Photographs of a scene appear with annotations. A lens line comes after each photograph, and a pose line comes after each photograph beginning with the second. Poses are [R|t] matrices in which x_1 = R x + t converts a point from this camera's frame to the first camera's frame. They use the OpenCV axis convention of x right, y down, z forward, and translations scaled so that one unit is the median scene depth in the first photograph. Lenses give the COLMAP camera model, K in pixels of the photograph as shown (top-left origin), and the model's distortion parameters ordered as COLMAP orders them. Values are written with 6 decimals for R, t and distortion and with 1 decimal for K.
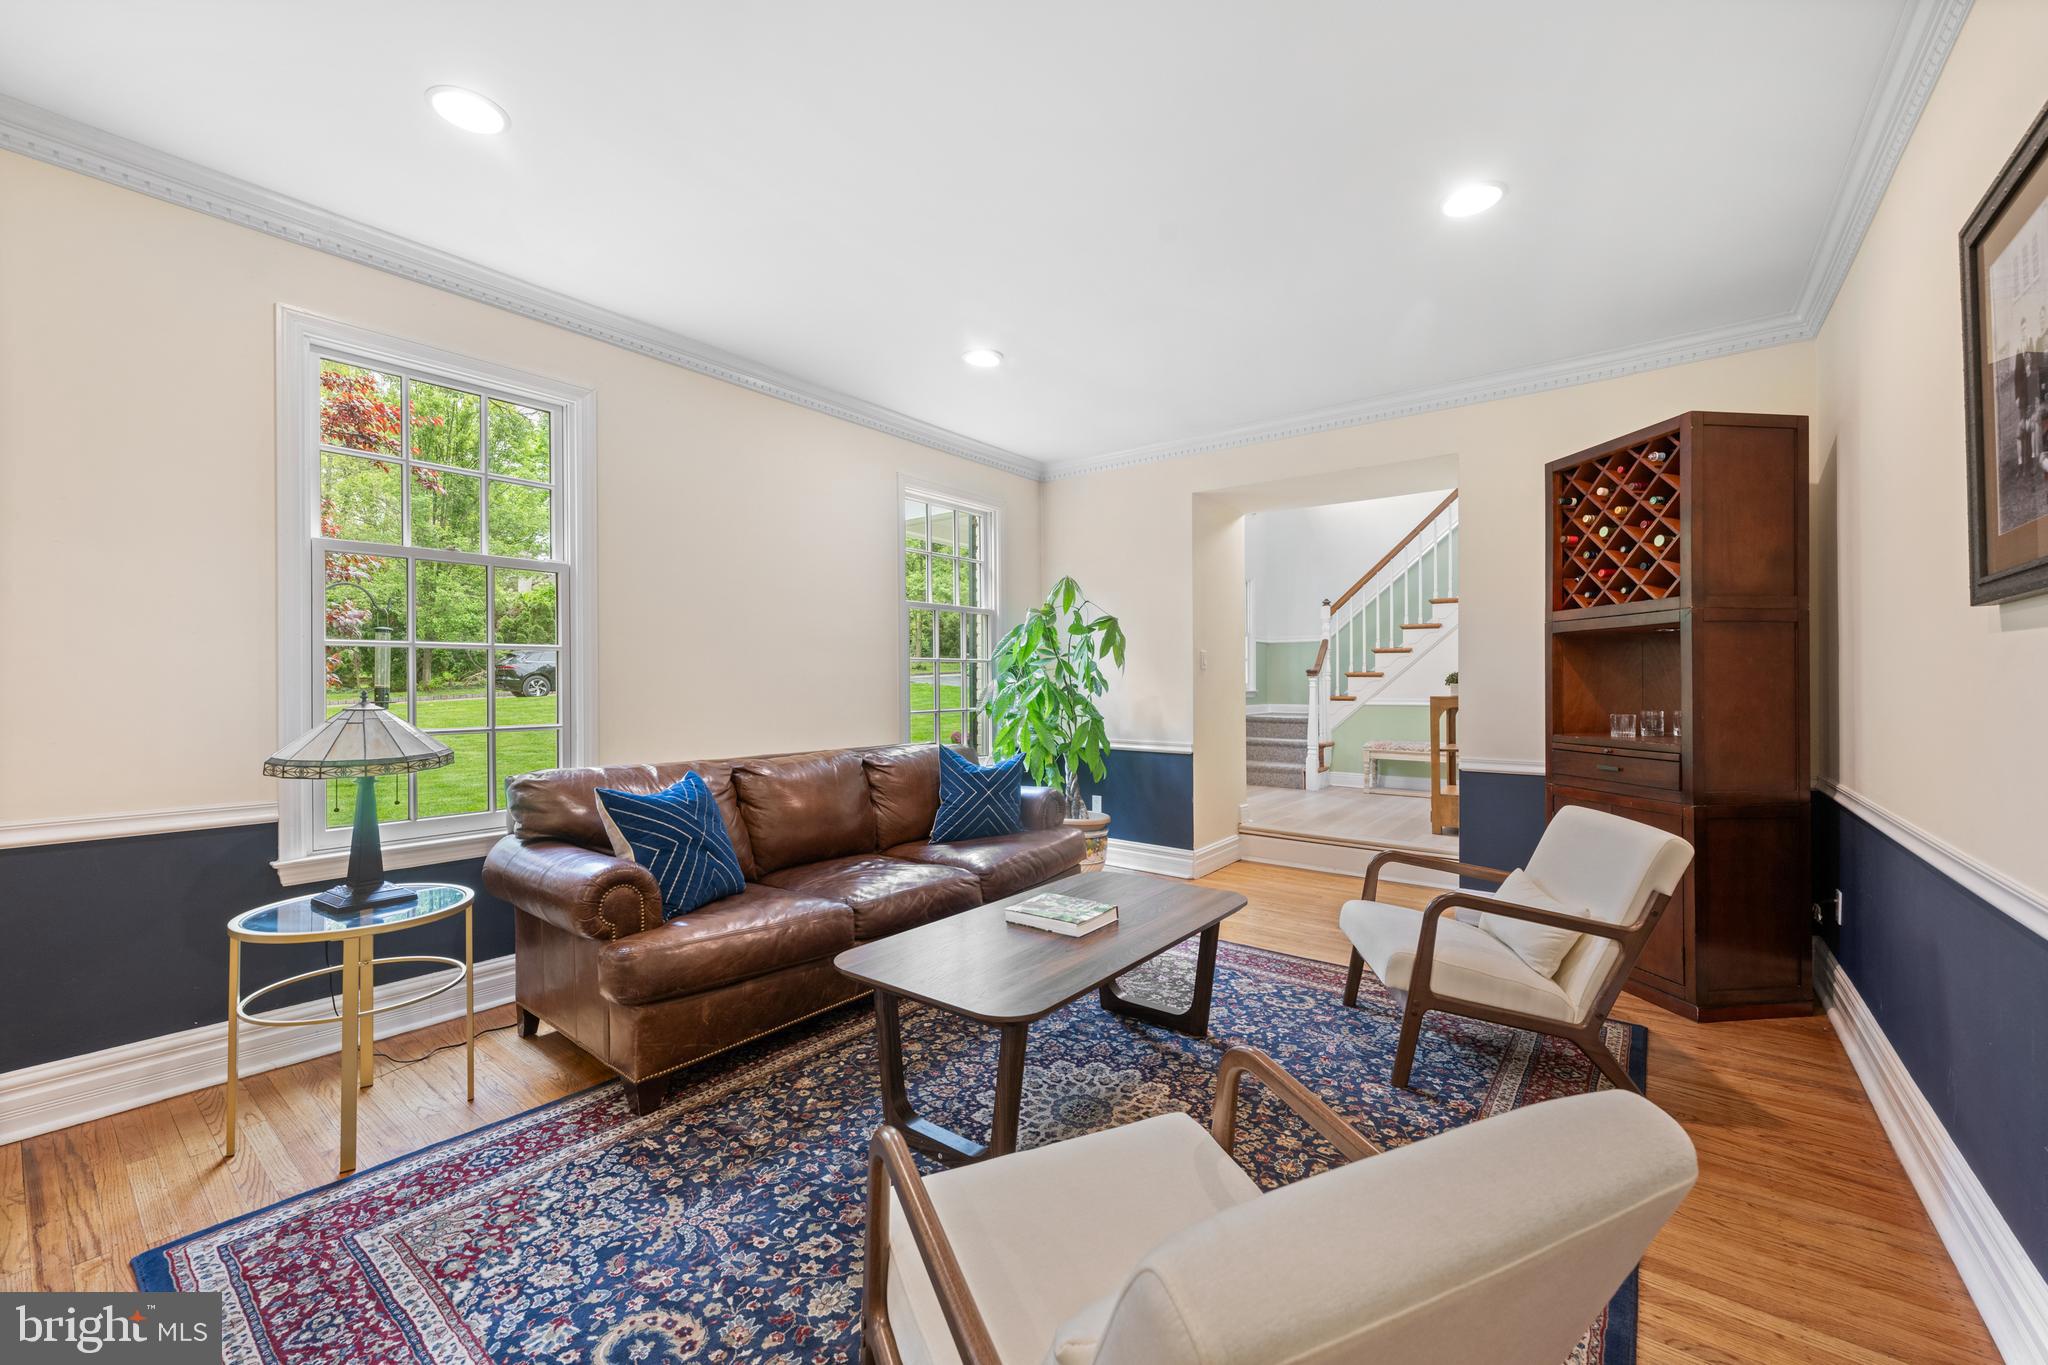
lens RADIAL K [[805.9, 0, 1028.7], [0, 805.9, 683.5], [0, 0, 1]] dist [0.001920, 0.000210]
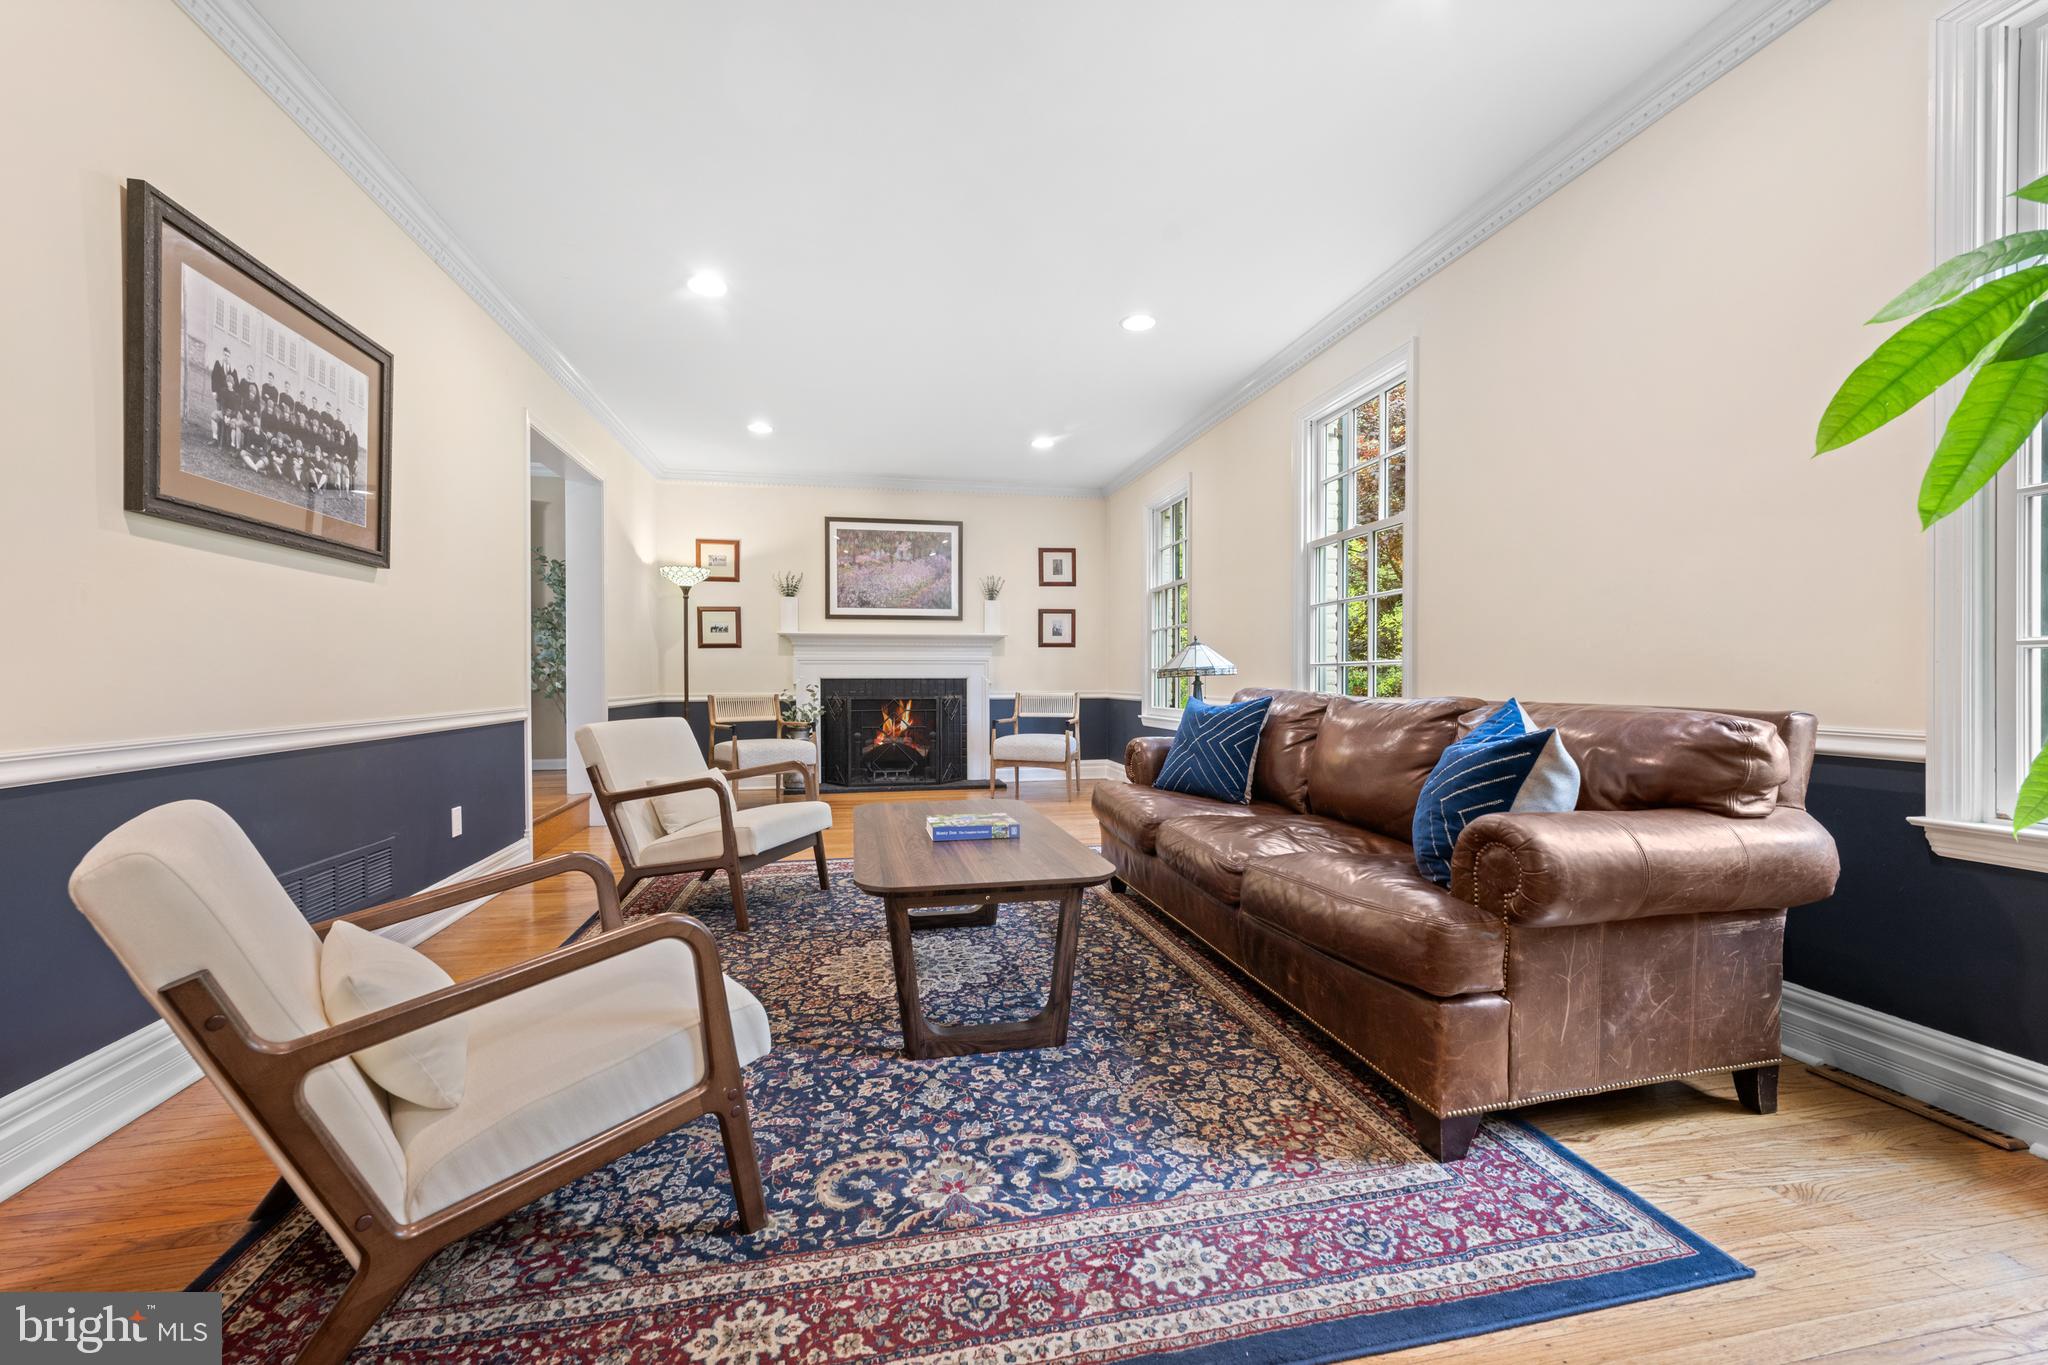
lens RADIAL K [[805.9, 0, 1028.7], [0, 805.9, 683.5], [0, 0, 1]] dist [0.001920, 0.000210]
pose [[-0.641860, 0.009445, -0.766764, 0.685562], [0.006740, 0.999955, 0.006675, 0.079636], [0.766793, -0.000883, -0.641894, 1.495781]]
